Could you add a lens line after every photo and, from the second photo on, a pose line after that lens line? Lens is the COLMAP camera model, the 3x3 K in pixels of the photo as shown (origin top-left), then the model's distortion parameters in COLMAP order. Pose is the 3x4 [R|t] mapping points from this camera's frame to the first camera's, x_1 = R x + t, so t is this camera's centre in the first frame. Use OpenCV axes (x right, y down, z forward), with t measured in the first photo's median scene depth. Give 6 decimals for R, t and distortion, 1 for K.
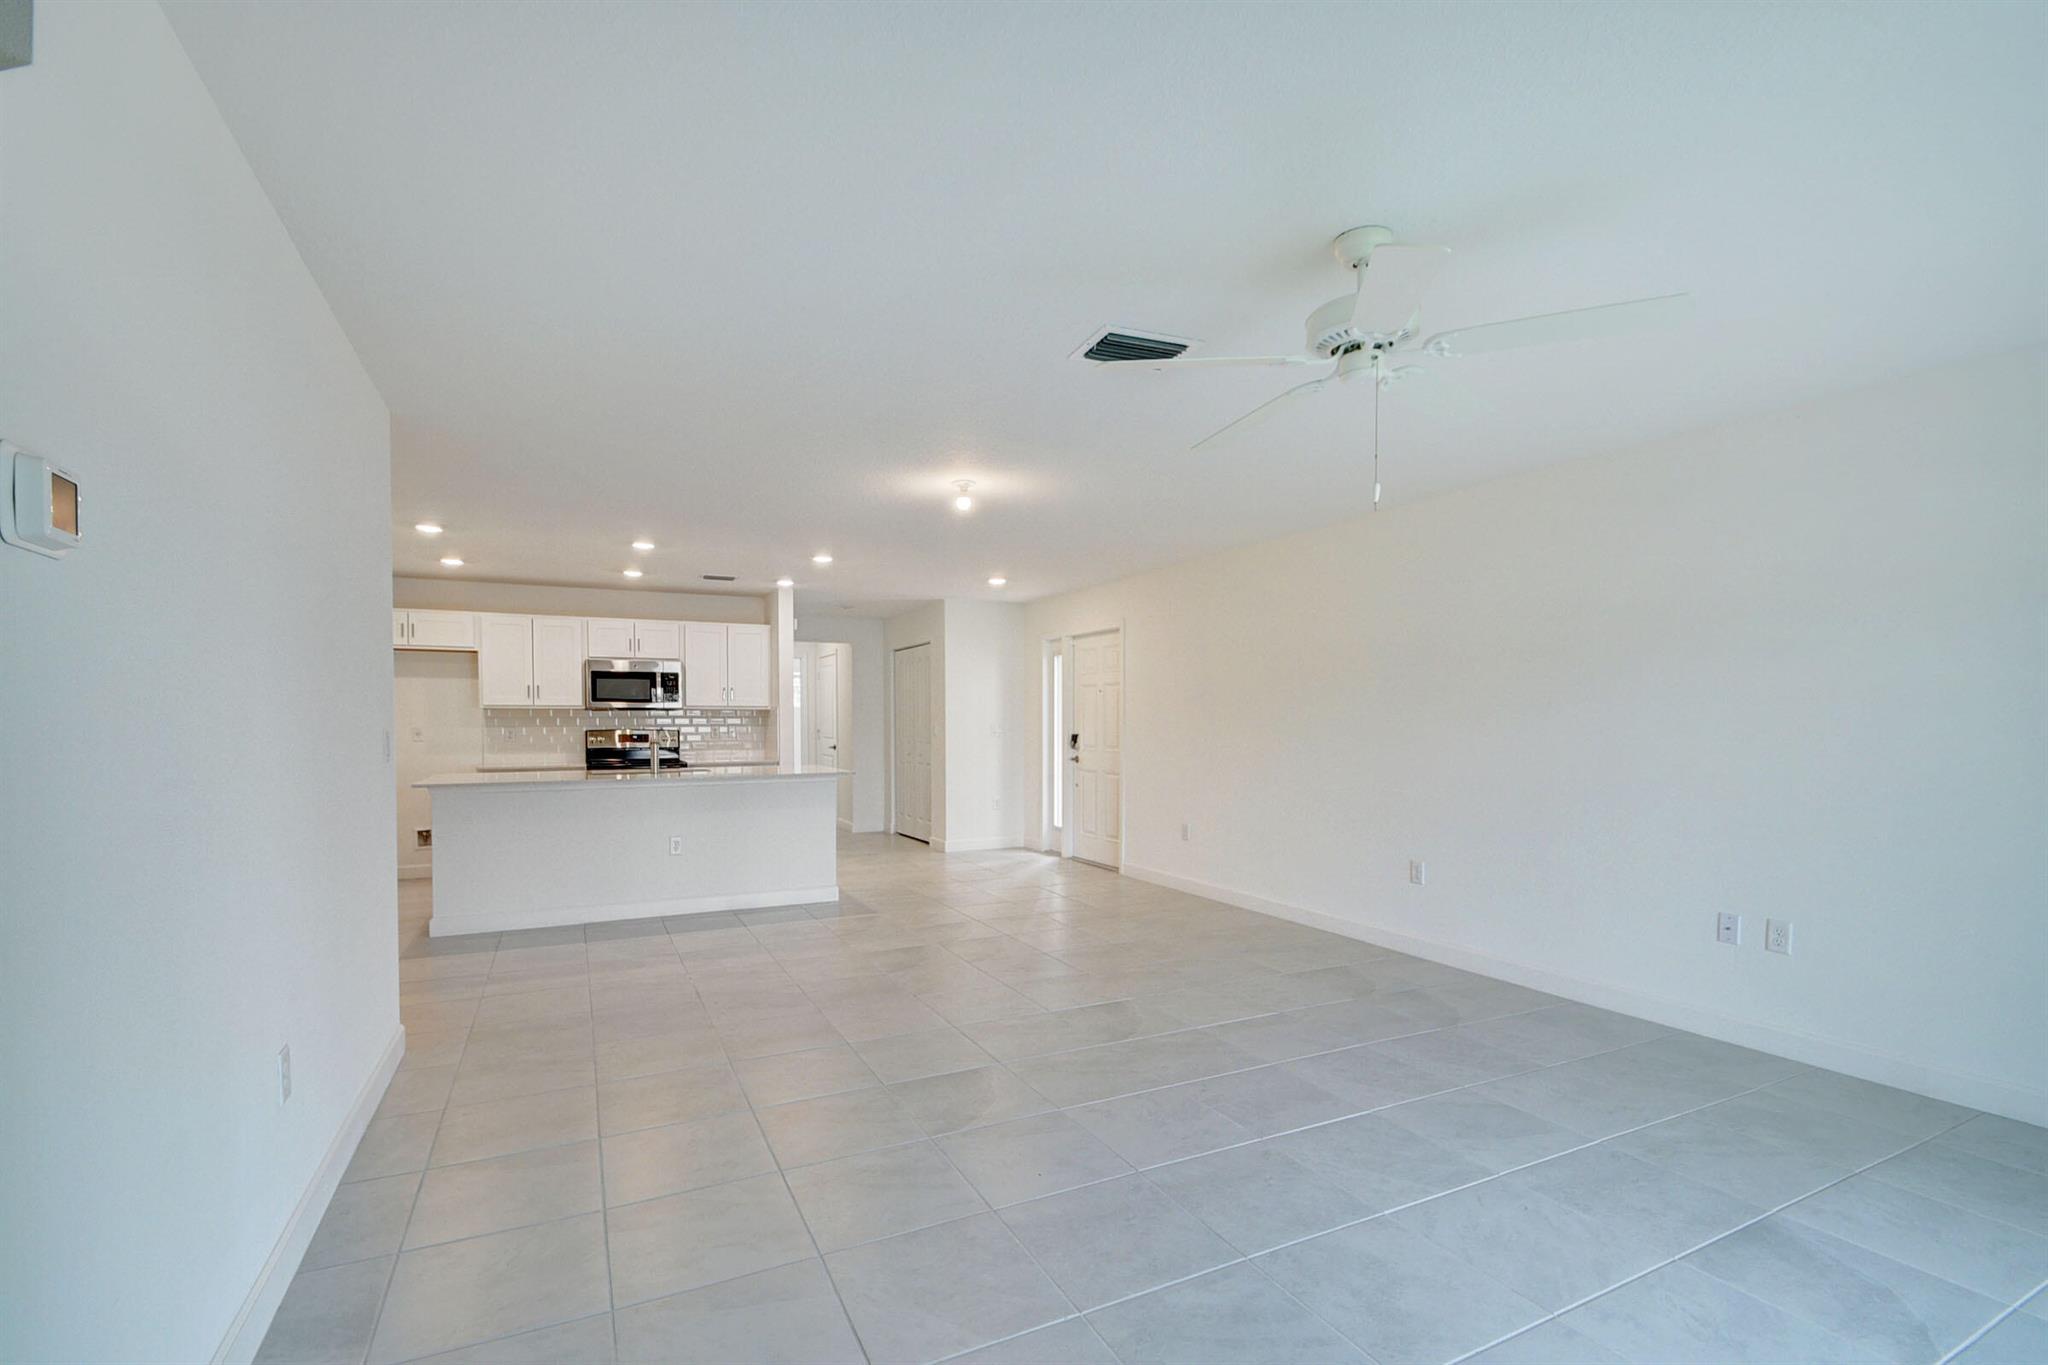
lens RADIAL K [[902.6, 0, 1011.3], [0, 902.6, 738.6], [0, 0, 1]] dist [0.022082, -0.014876]
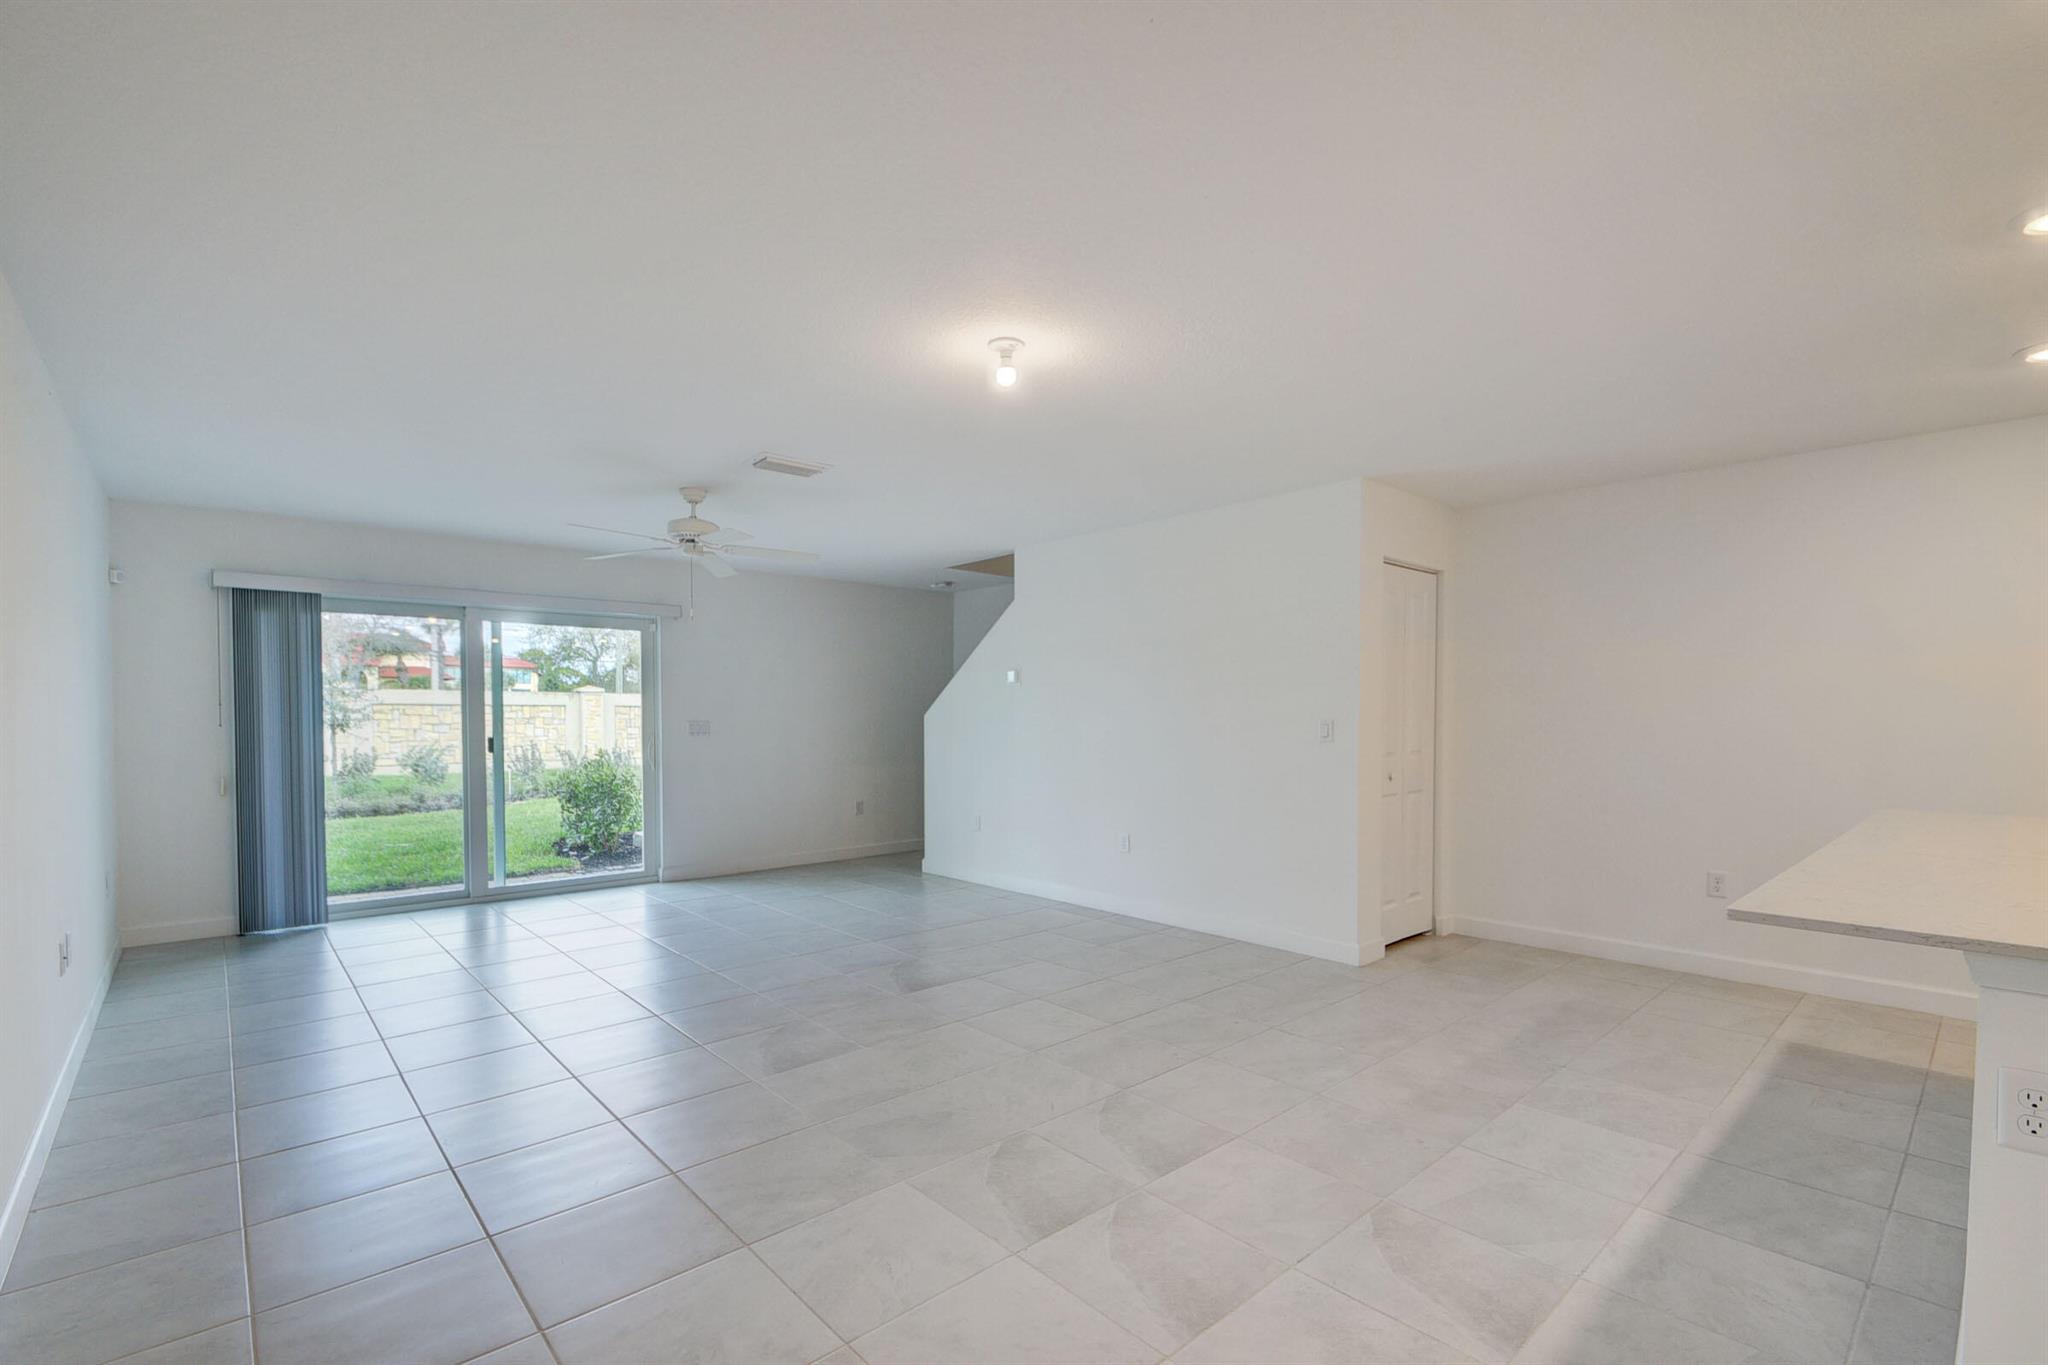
lens RADIAL K [[899.4, 0, 1024.1], [0, 899.4, 732.5], [0, 0, 1]] dist [0.024216, -0.005871]
pose [[-0.959077, 0.009864, -0.282973, 0.073312], [-0.000851, 0.999288, 0.037719, -0.018155], [0.283144, 0.036417, -0.958386, 0.989770]]
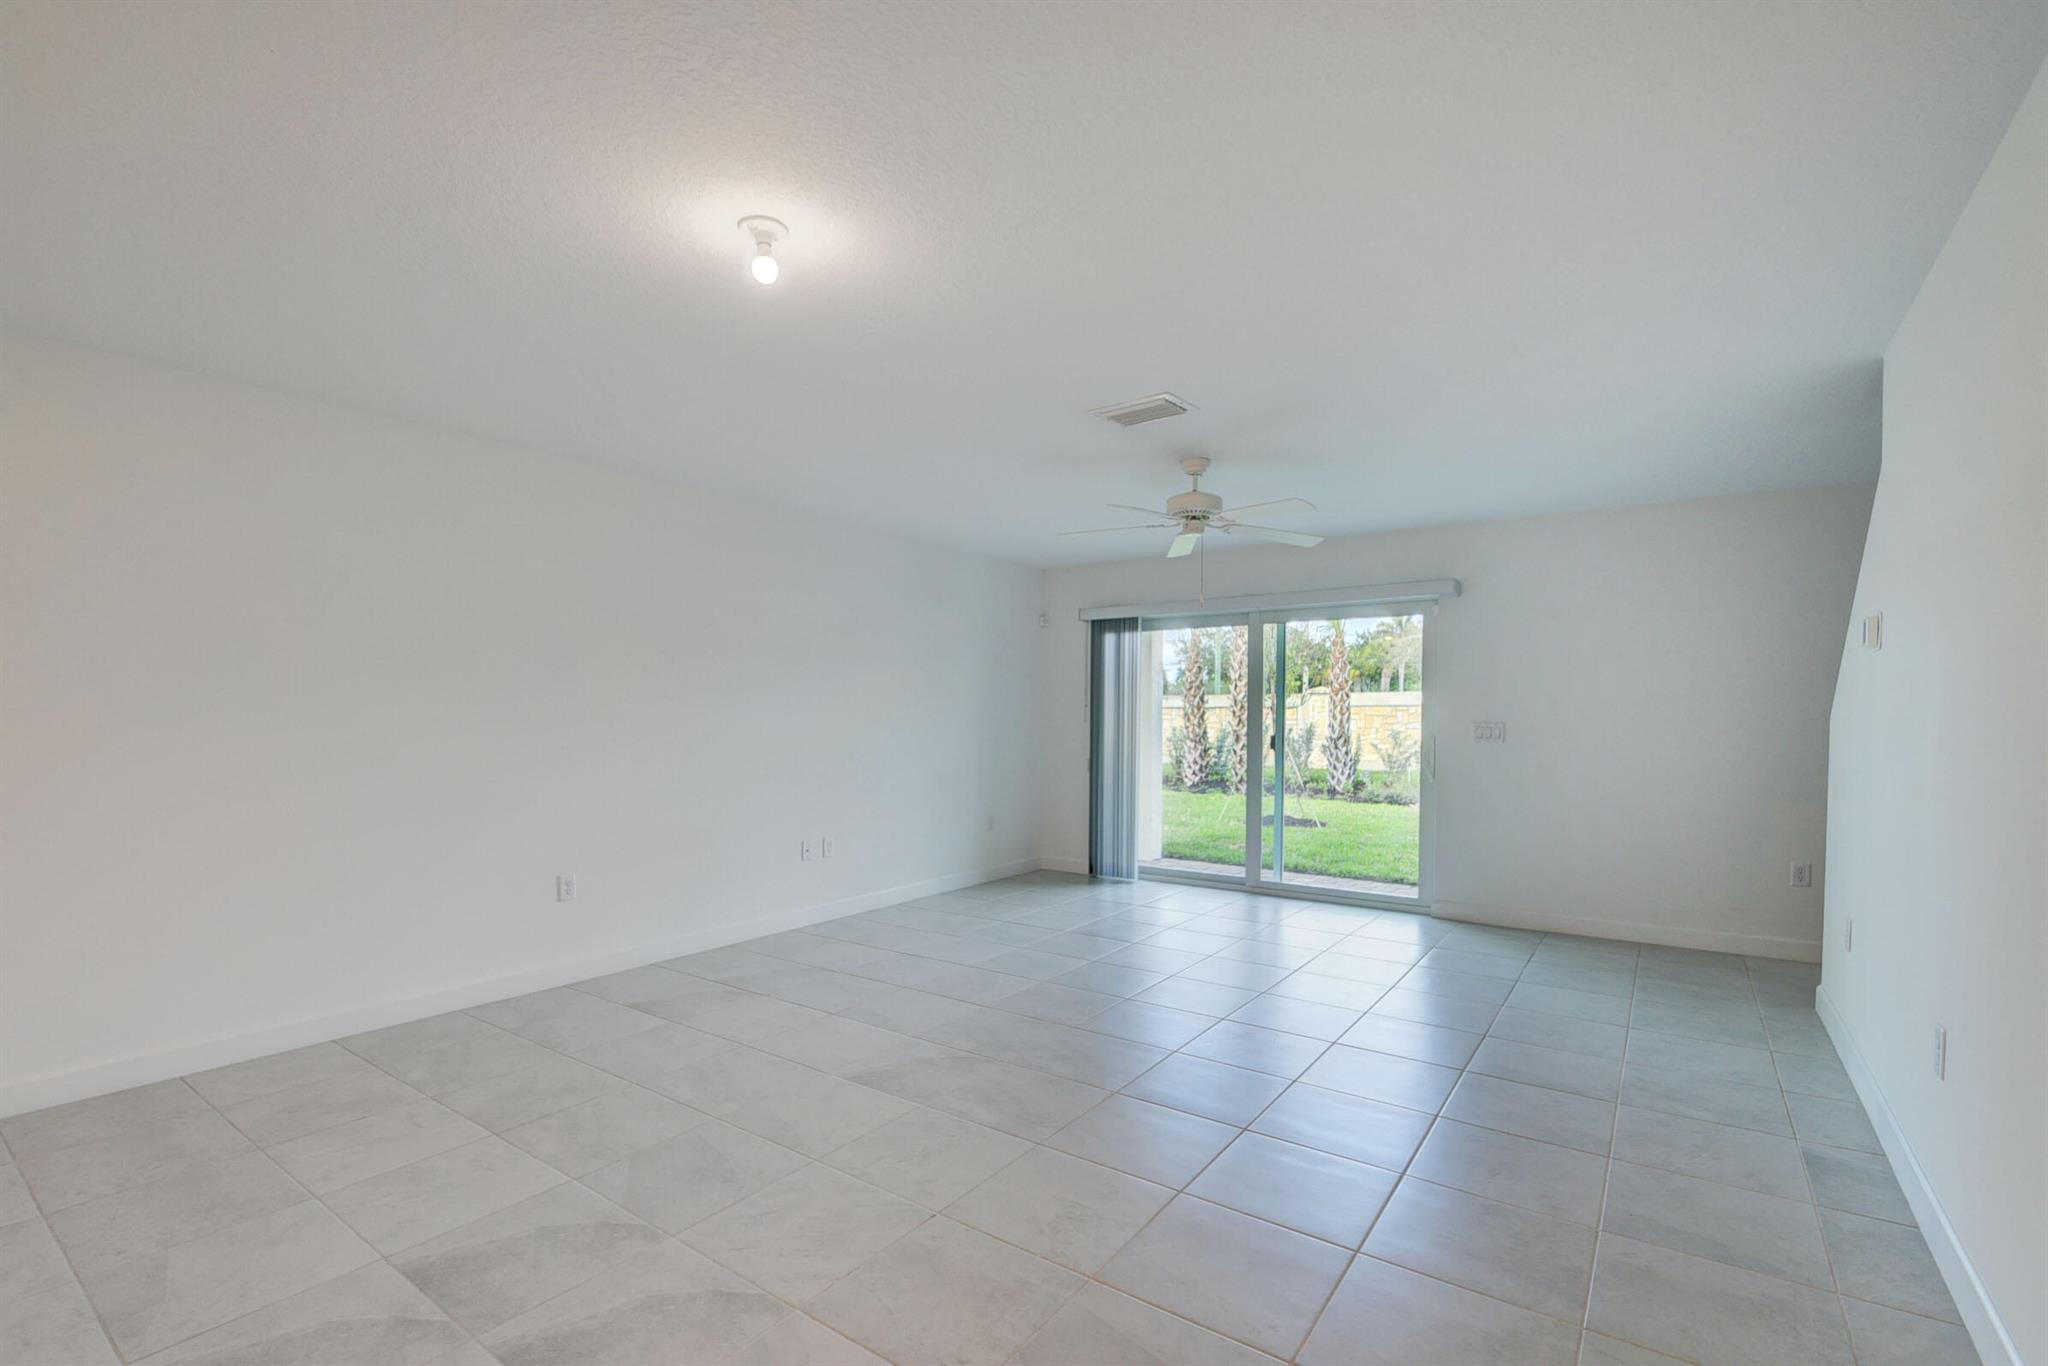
lens RADIAL K [[914.2, 0, 1021.9], [0, 914.2, 723.9], [0, 0, 1]] dist [0.001067, -0.015192]
pose [[-0.481568, -0.006207, 0.876387, -0.341785], [0.013253, 0.999809, 0.014363, -0.008775], [-0.876309, 0.018531, -0.481394, 0.679063]]
